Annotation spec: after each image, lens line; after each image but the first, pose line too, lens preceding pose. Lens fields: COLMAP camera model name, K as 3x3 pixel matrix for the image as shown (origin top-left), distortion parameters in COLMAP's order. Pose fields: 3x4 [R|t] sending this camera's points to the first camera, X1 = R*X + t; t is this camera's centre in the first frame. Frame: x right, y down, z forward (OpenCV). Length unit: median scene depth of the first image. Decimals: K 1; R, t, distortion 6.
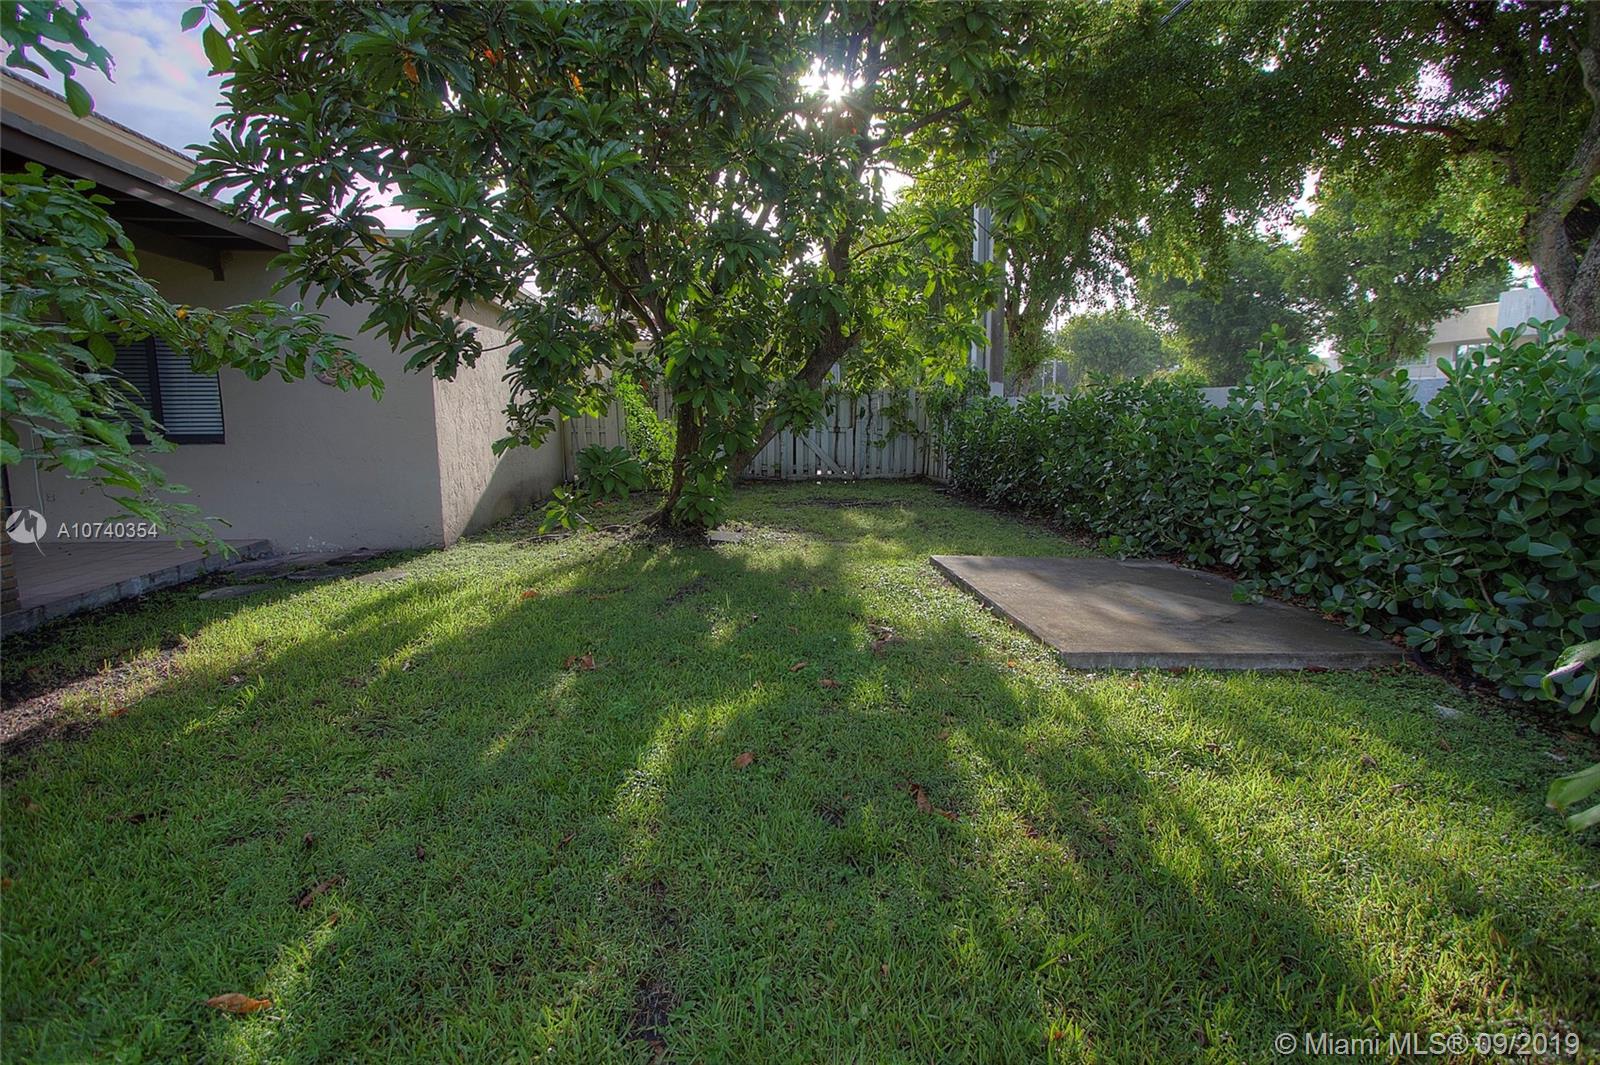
lens RADIAL K [[734.3, 0, 809.8], [0, 734.3, 518.9], [0, 0, 1]] dist [-0.013116, 0.000231]
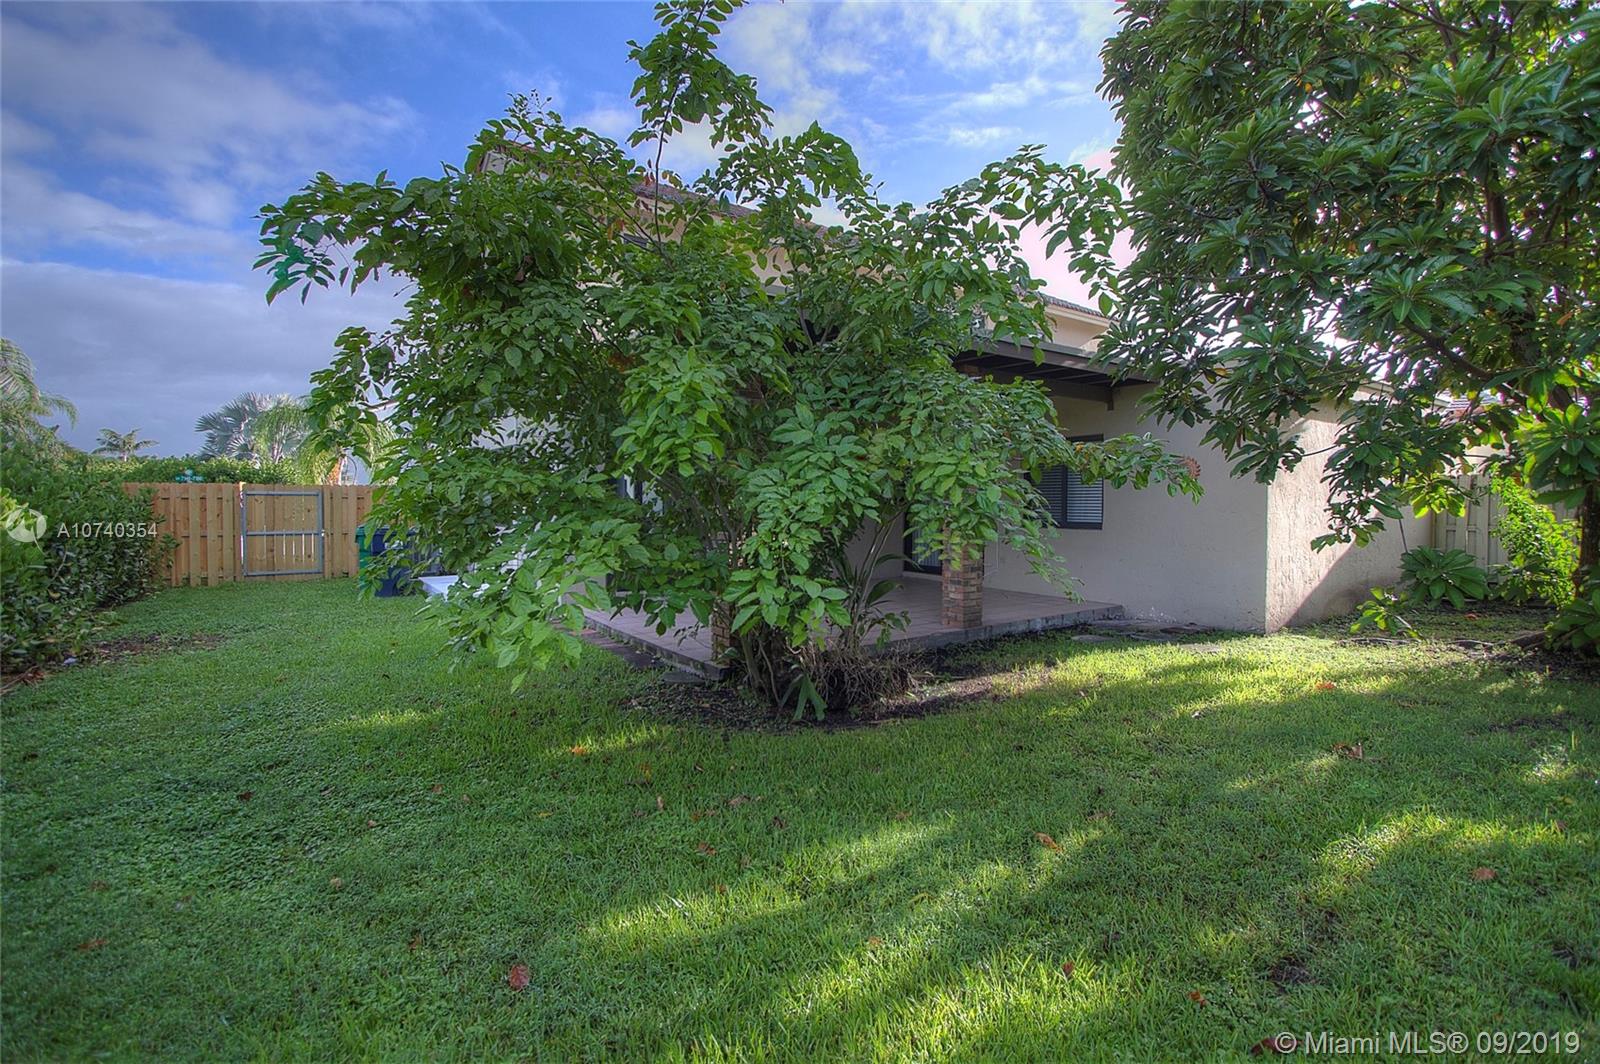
lens RADIAL K [[734.3, 0, 809.8], [0, 734.3, 518.4], [0, 0, 1]] dist [-0.013116, 0.000231]
pose [[0.482664, 0.022326, -0.875521, 0.171314], [-0.128282, 0.990695, -0.045457, 0.008951], [0.866360, 0.134254, 0.481037, -0.170221]]
